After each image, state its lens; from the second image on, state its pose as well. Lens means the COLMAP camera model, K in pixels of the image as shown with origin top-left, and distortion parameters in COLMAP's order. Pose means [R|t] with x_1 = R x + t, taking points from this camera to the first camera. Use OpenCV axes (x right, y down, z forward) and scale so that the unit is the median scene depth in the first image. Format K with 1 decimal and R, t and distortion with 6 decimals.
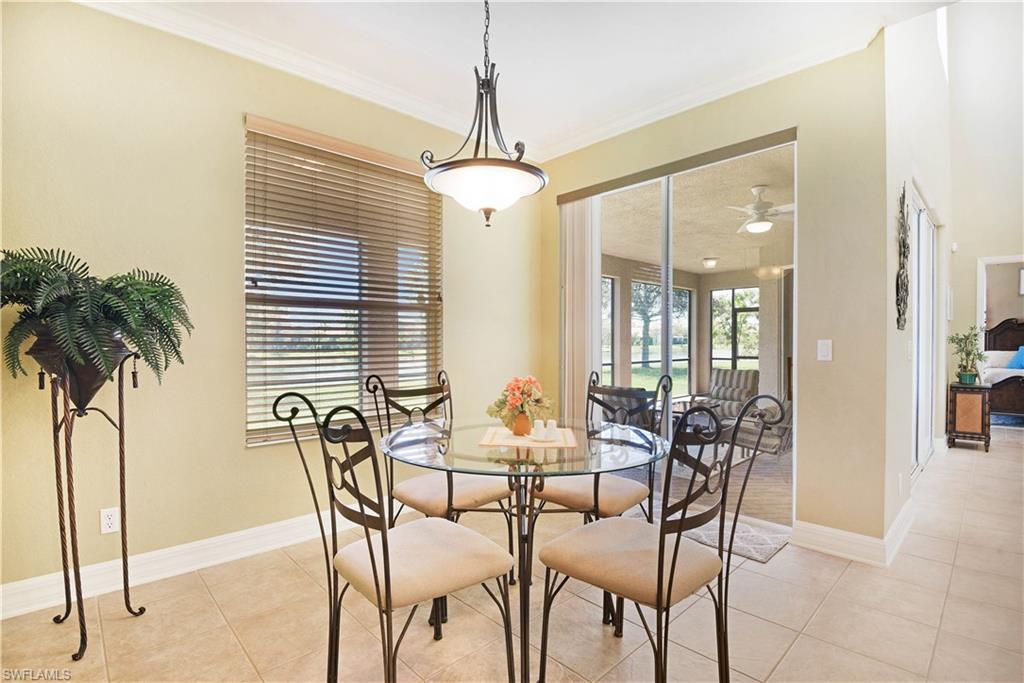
lens RADIAL K [[481.5, 0, 511.6], [0, 481.5, 345.8], [0, 0, 1]] dist [-0.027390, -0.003385]
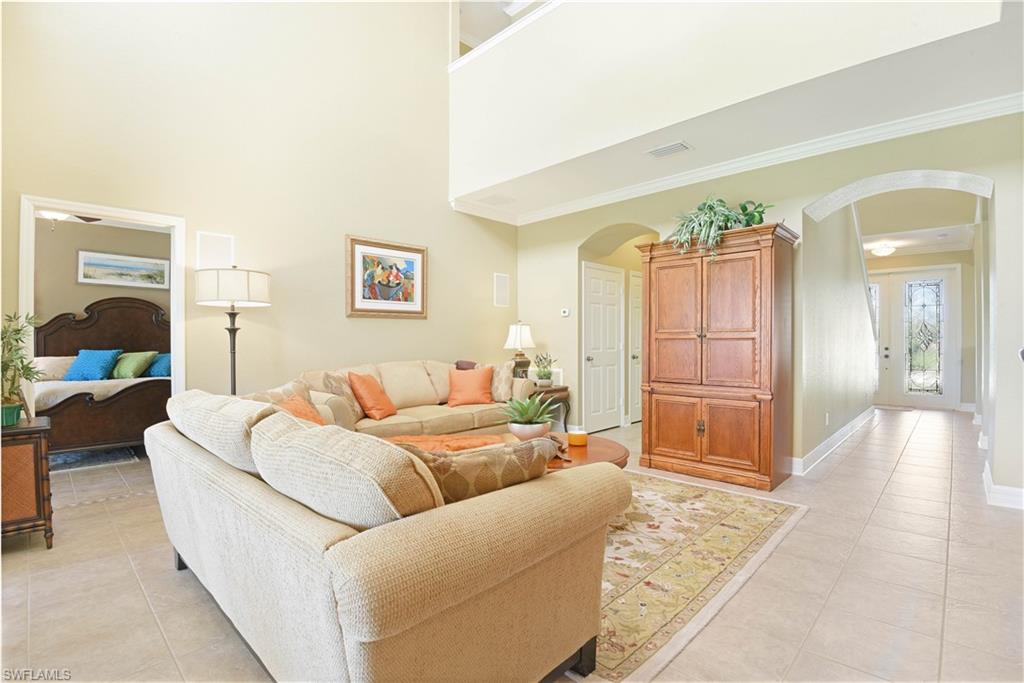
lens RADIAL K [[481.5, 0, 510.4], [0, 481.5, 336.0], [0, 0, 1]] dist [-0.027390, -0.003385]
pose [[-0.022596, 0.004147, 0.999736, 0.397079], [0.026175, 0.999651, -0.003555, -0.000921], [-0.999402, 0.026088, -0.022697, 0.396321]]
